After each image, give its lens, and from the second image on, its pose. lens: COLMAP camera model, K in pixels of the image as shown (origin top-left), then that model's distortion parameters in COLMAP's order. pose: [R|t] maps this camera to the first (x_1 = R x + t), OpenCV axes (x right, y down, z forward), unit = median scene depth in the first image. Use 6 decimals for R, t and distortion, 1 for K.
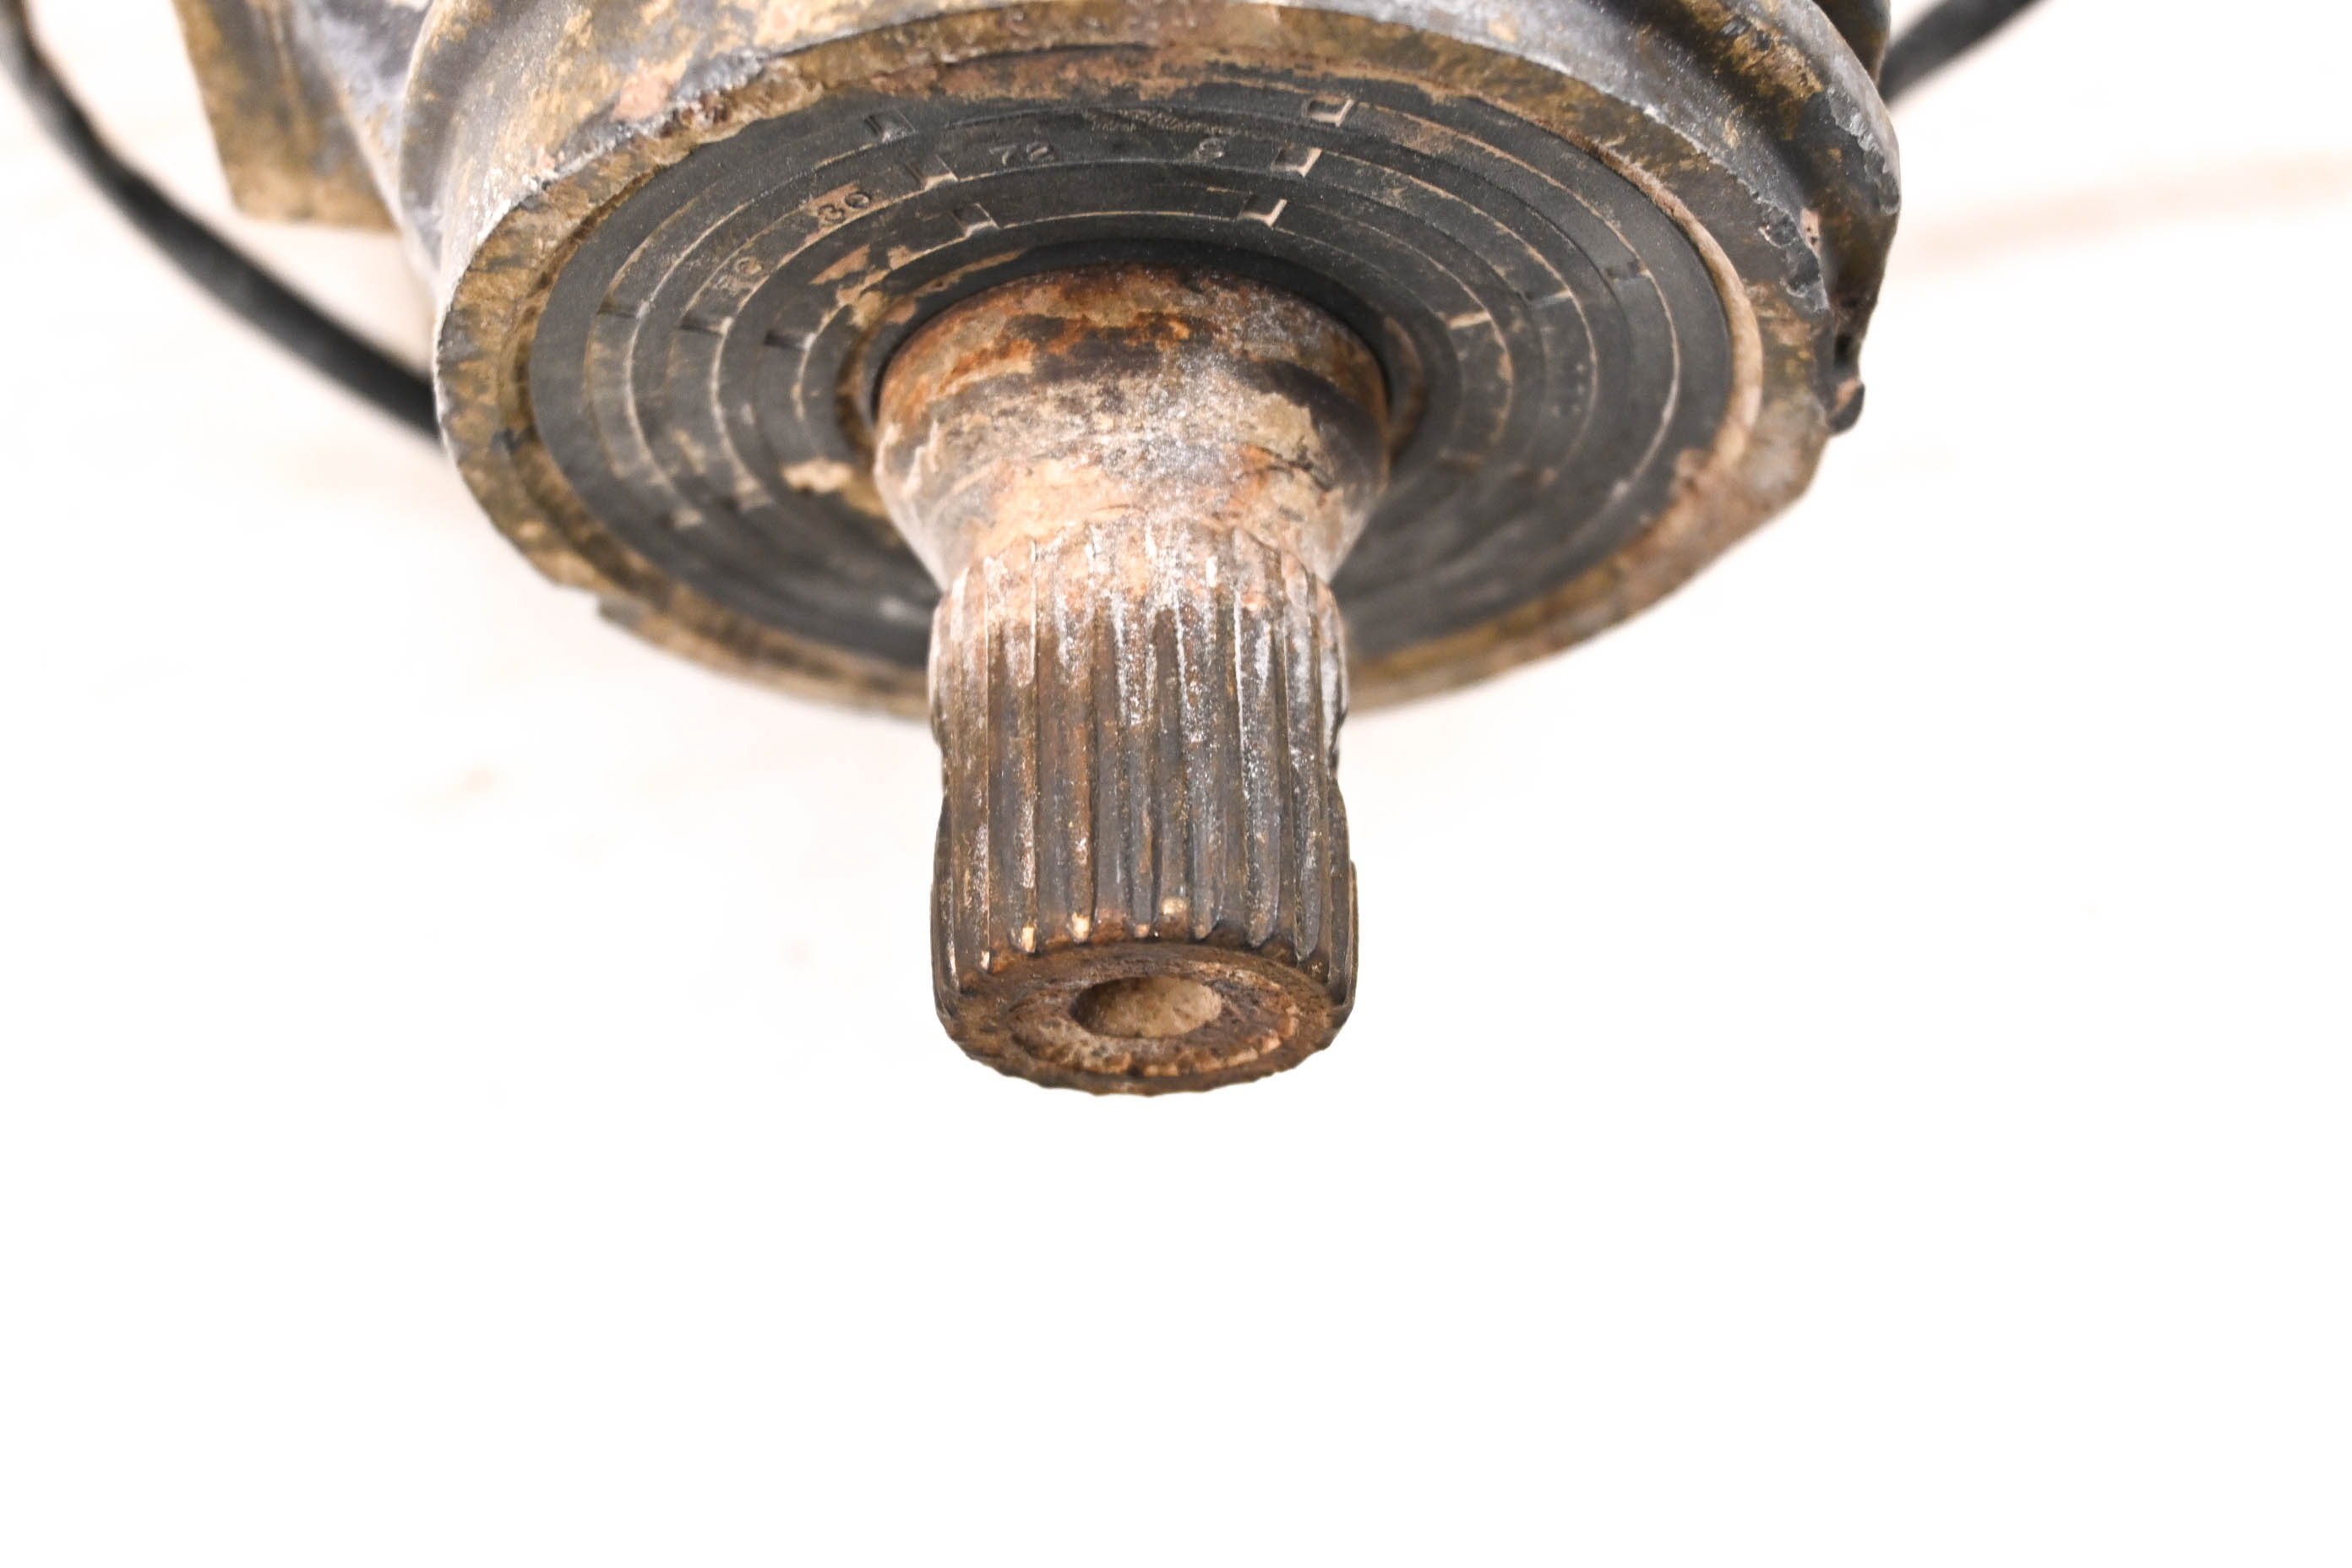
lens RADIAL K [[4194.7, 0, 1190.5], [0, 4194.7, 783.2], [0, 0, 1]] dist [-0.008683, 0.000000]
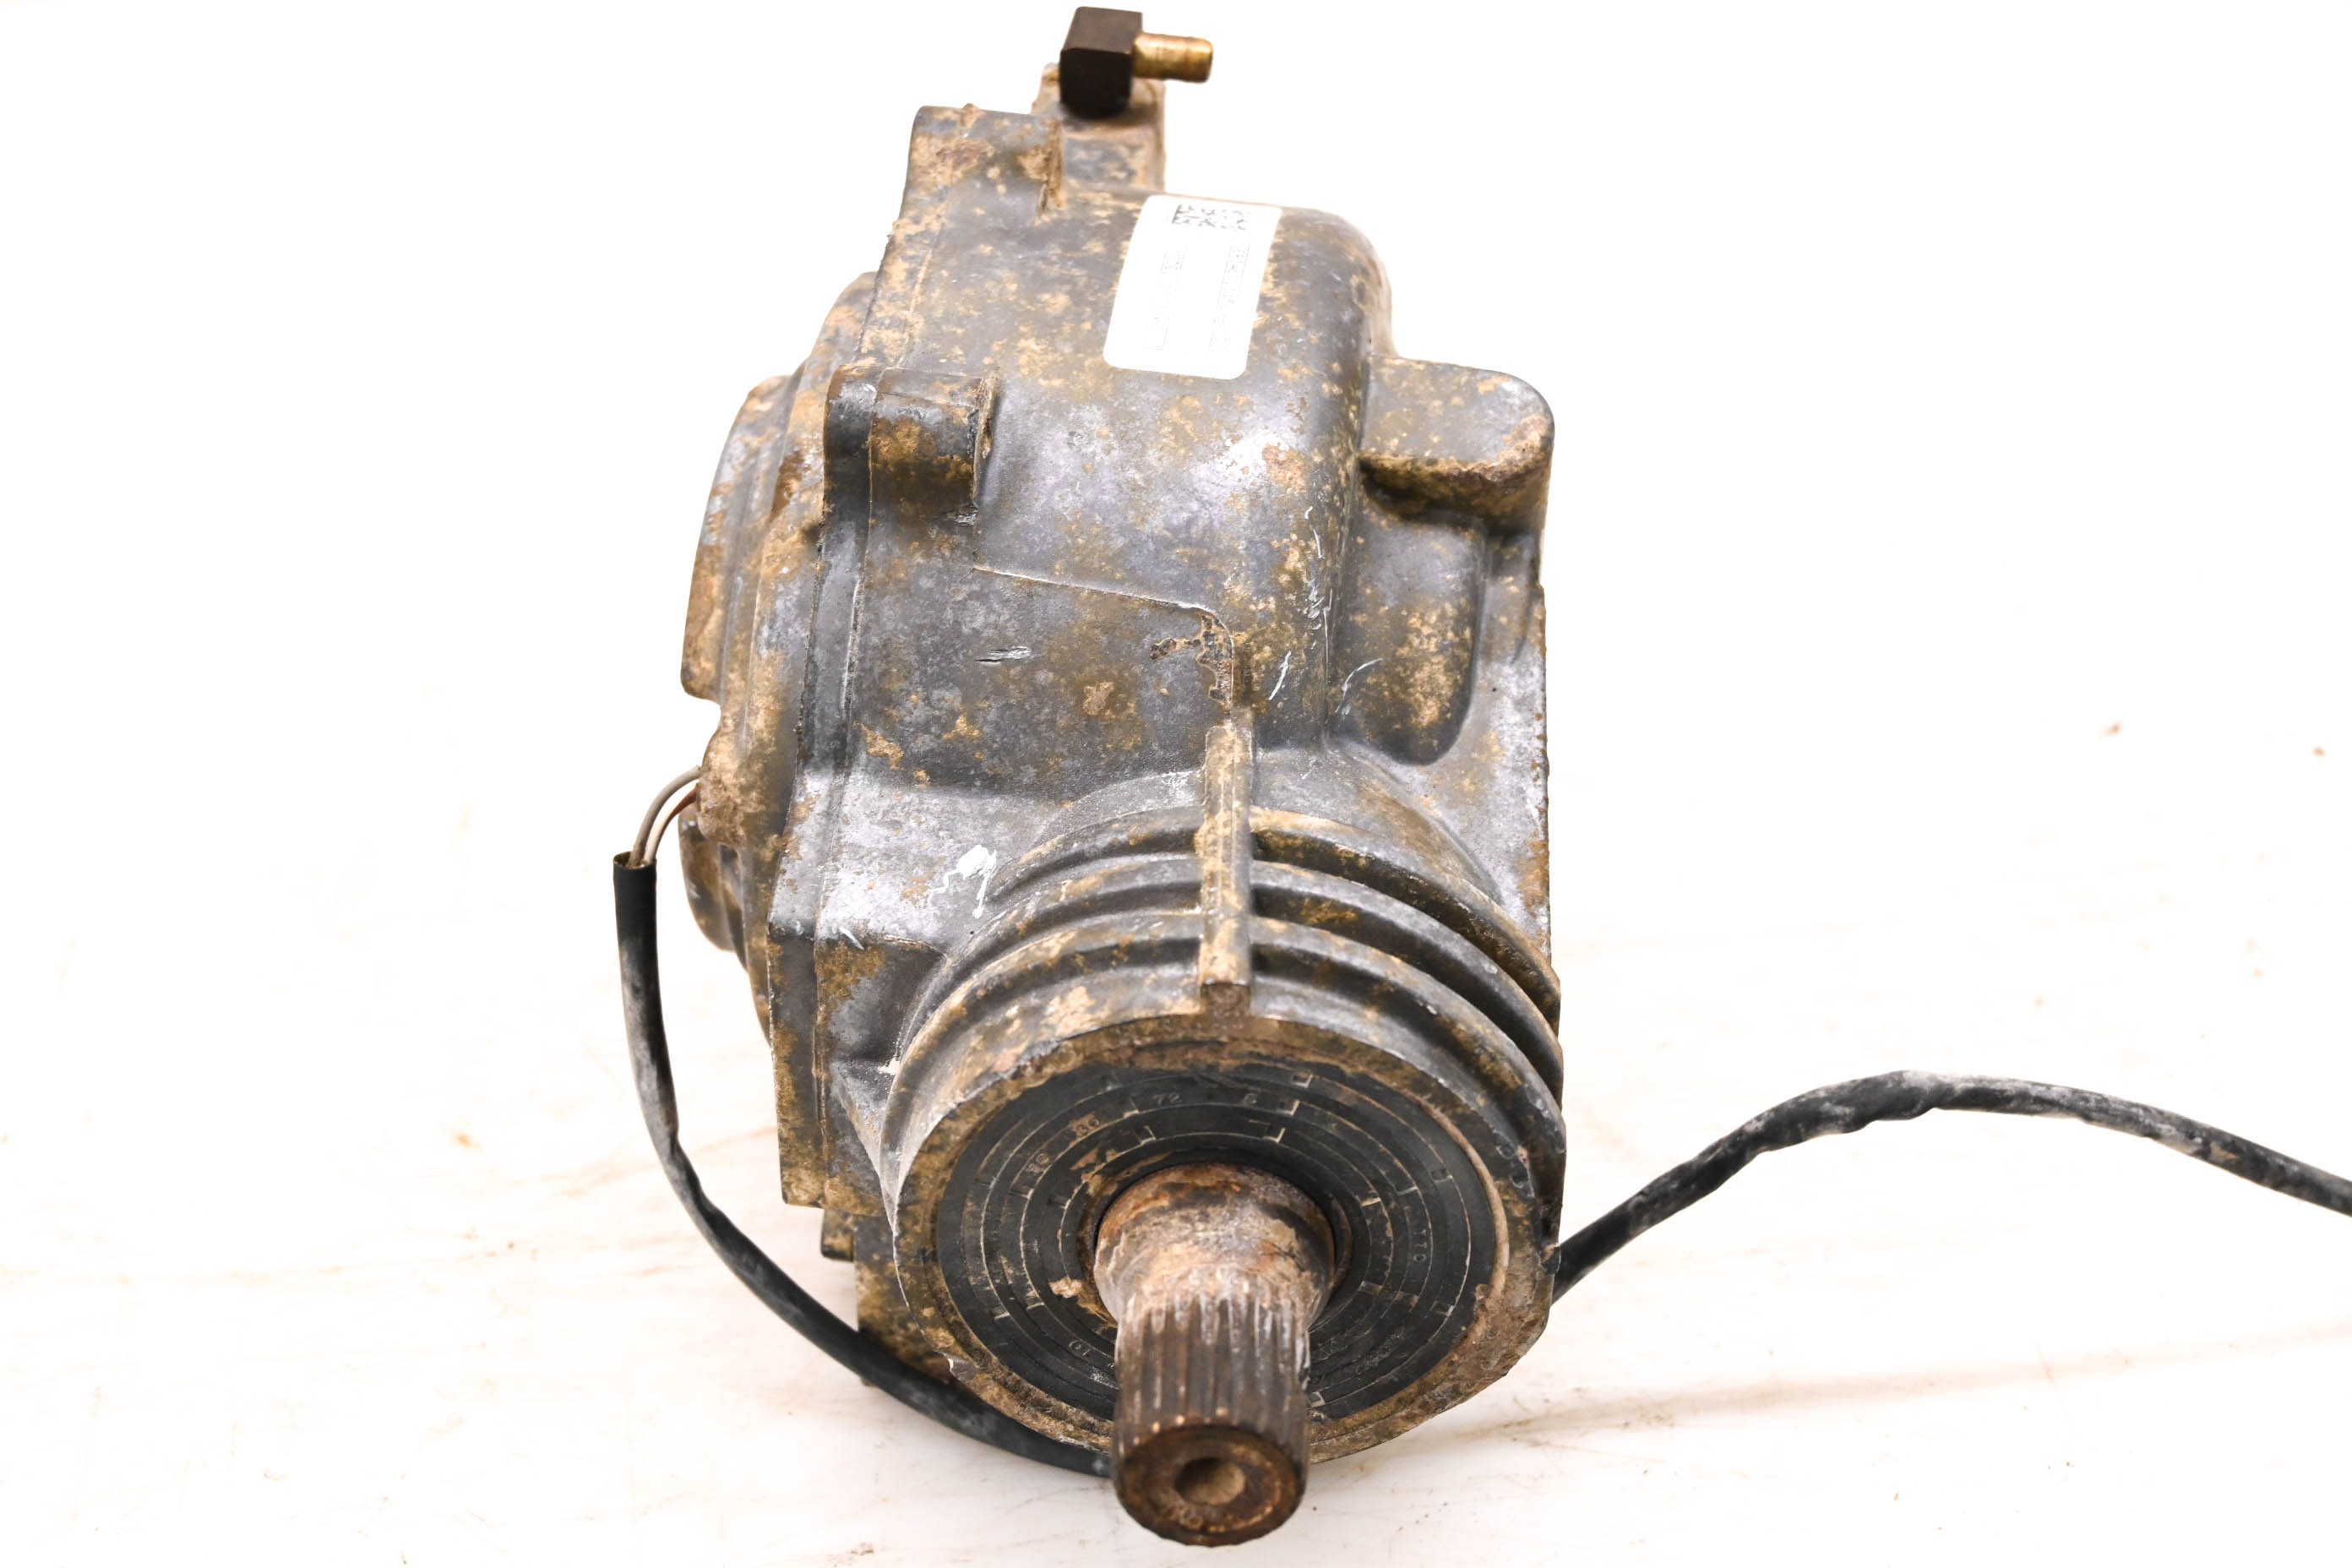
lens RADIAL K [[3728.1, 0, 1172.9], [0, 3728.1, 783.6], [0, 0, 1]] dist [0.017820, 0.000000]
pose [[0.998533, 0.019985, -0.050327, 0.059158], [-0.039194, 0.908030, -0.417067, 0.521104], [0.037363, 0.418428, 0.907481, -0.879689]]
